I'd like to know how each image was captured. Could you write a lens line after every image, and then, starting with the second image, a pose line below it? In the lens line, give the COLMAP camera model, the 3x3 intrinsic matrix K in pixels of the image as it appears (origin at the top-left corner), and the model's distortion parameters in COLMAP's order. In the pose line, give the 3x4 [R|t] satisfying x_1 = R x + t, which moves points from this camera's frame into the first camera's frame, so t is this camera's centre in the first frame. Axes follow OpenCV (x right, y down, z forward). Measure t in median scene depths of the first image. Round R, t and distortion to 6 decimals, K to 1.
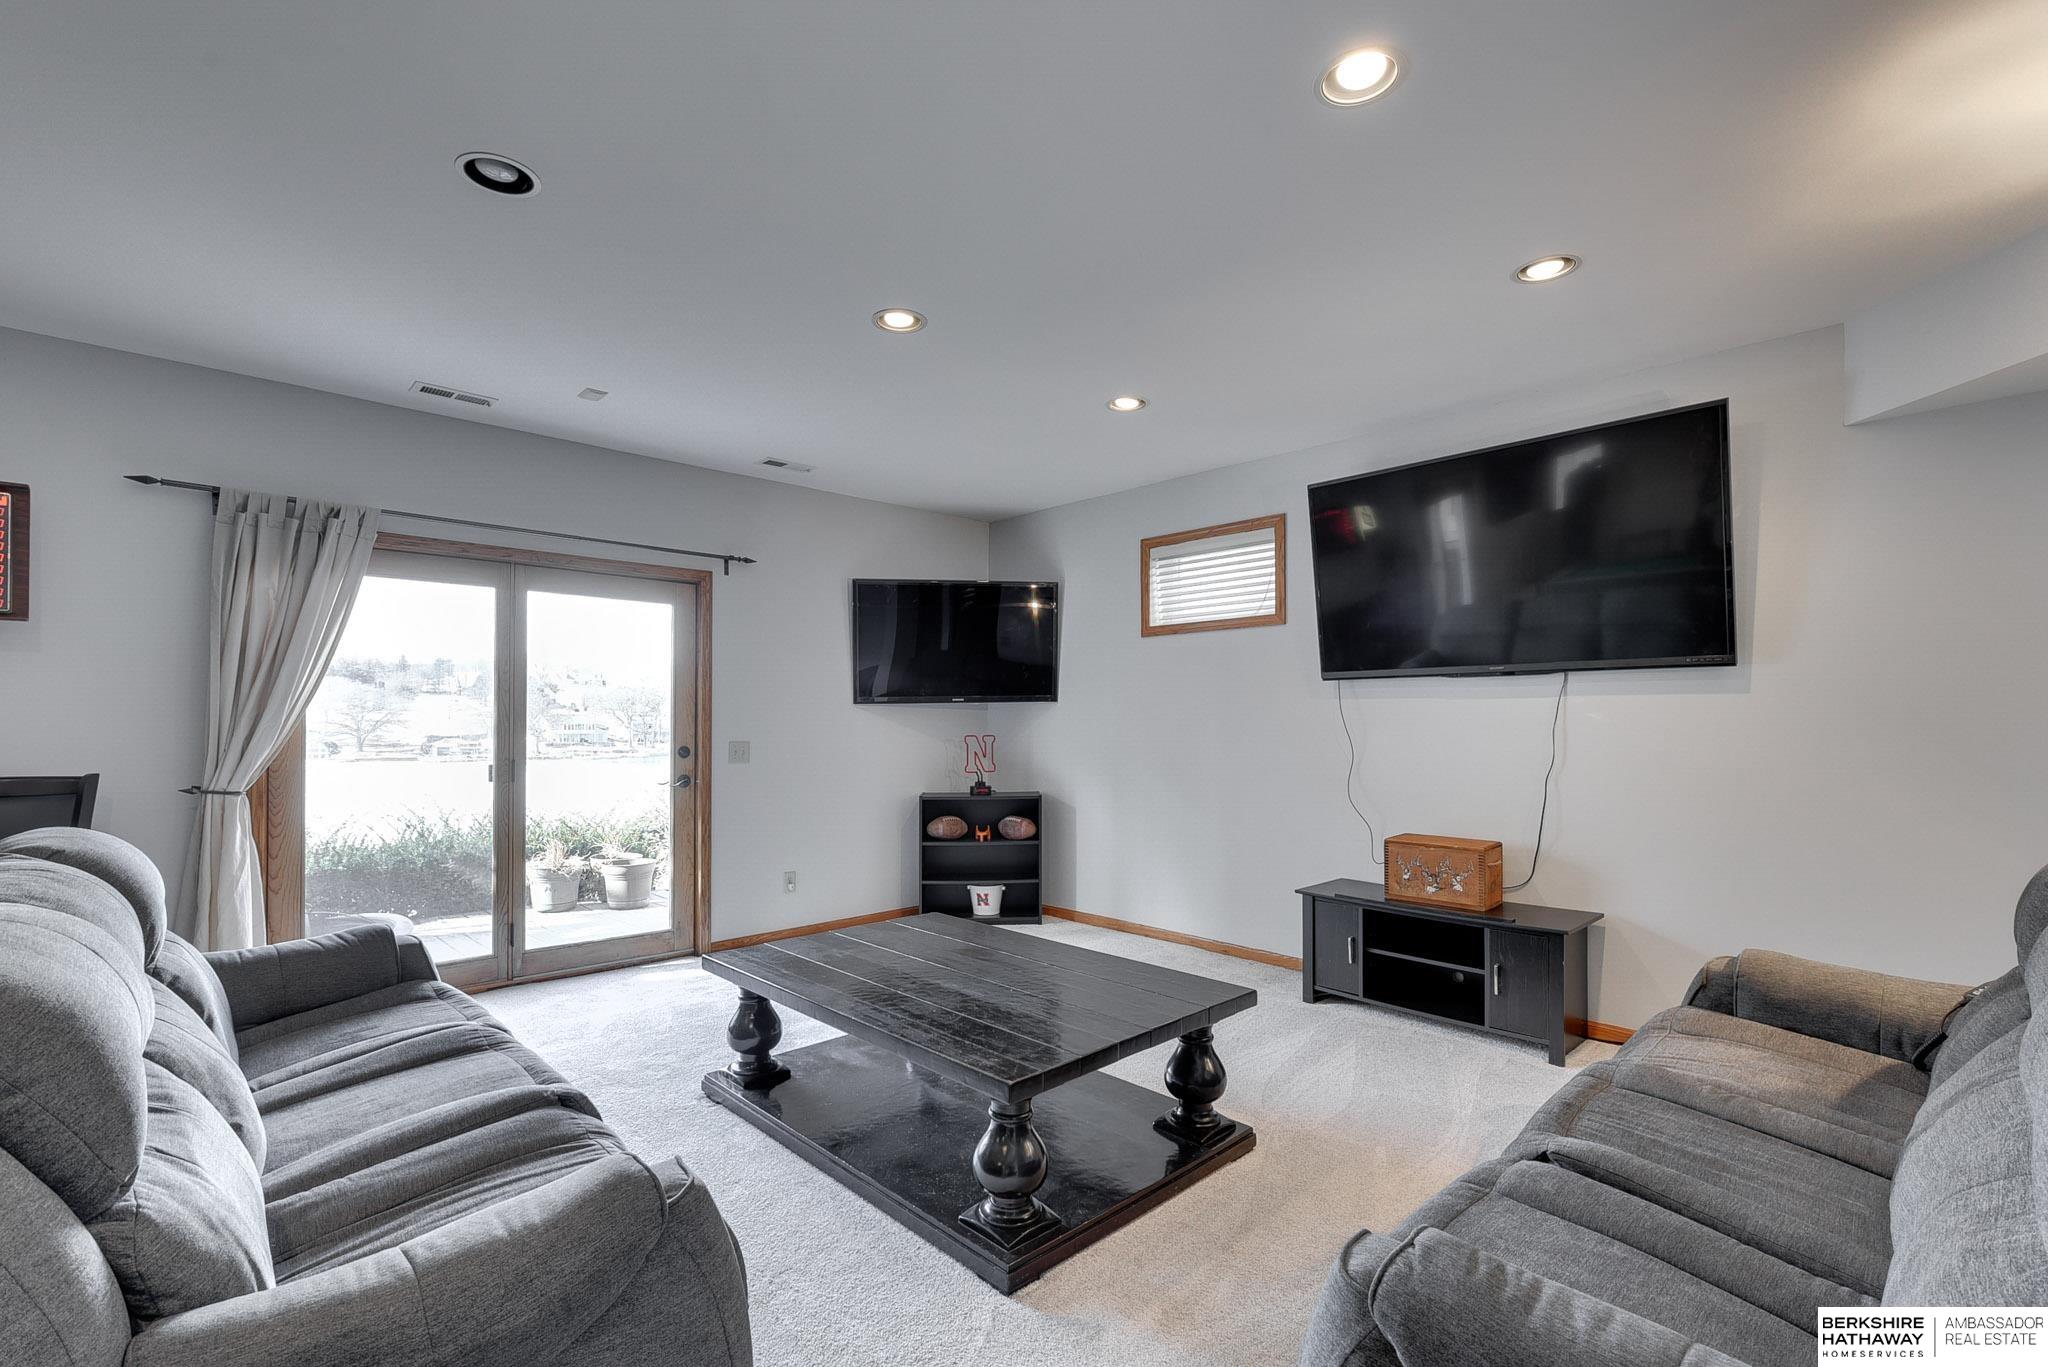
lens RADIAL K [[910.3, 0, 1025.6], [0, 910.3, 705.1], [0, 0, 1]] dist [-0.000770, -0.000195]
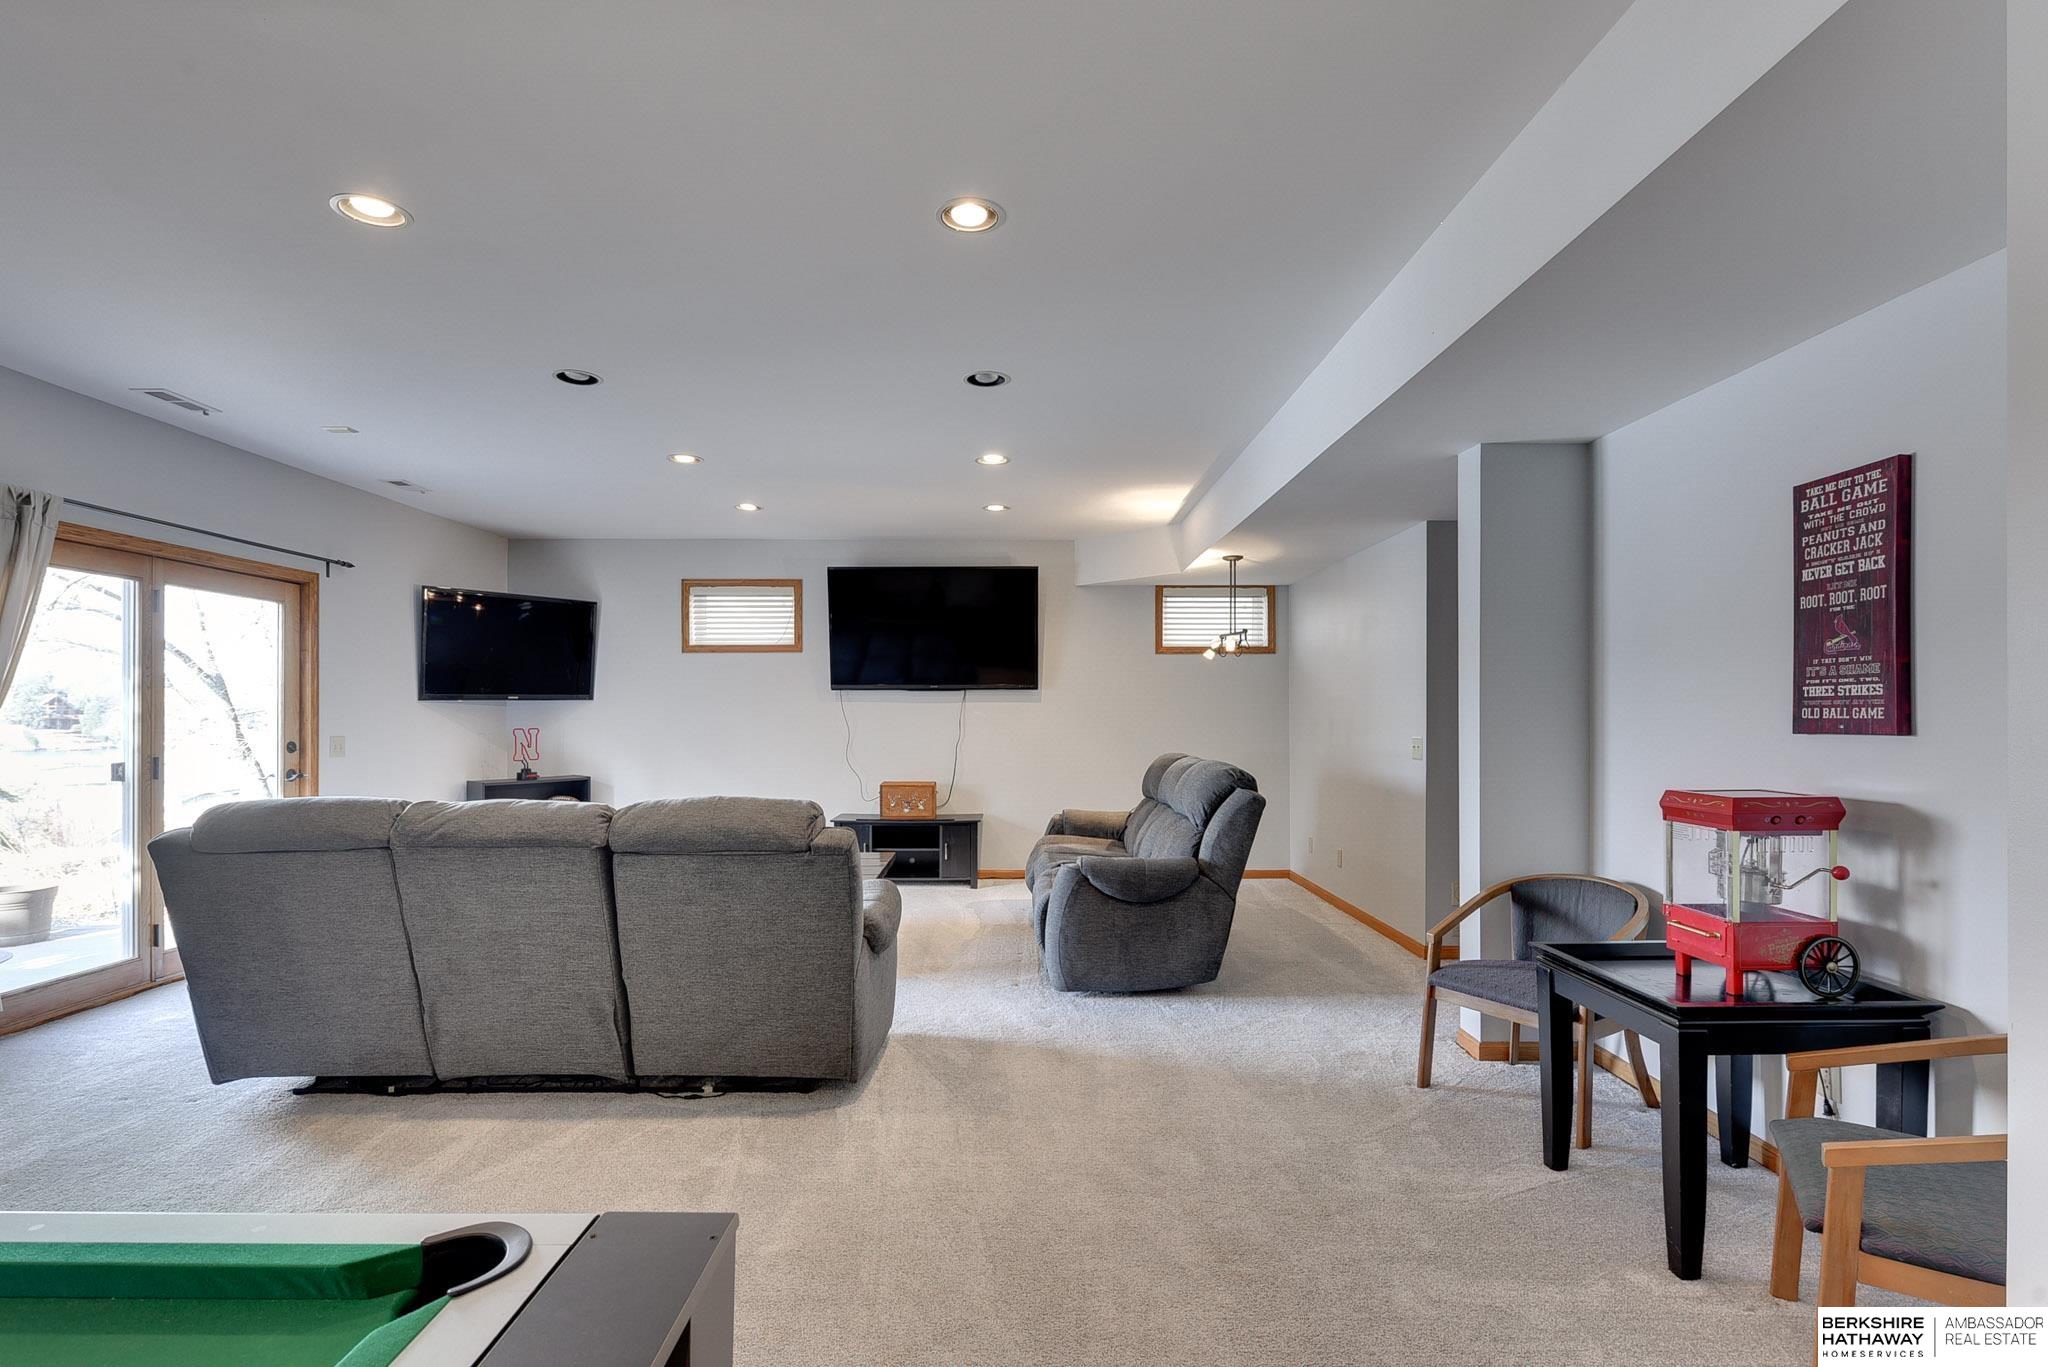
lens RADIAL K [[985.6, 0, 1020.7], [0, 985.6, 696.6], [0, 0, 1]] dist [0.002418, -0.001884]
pose [[0.678036, 0.012023, 0.734931, -0.665165], [-0.012473, 0.999910, -0.004851, -0.011348], [-0.734923, -0.005878, 0.678125, -0.378932]]
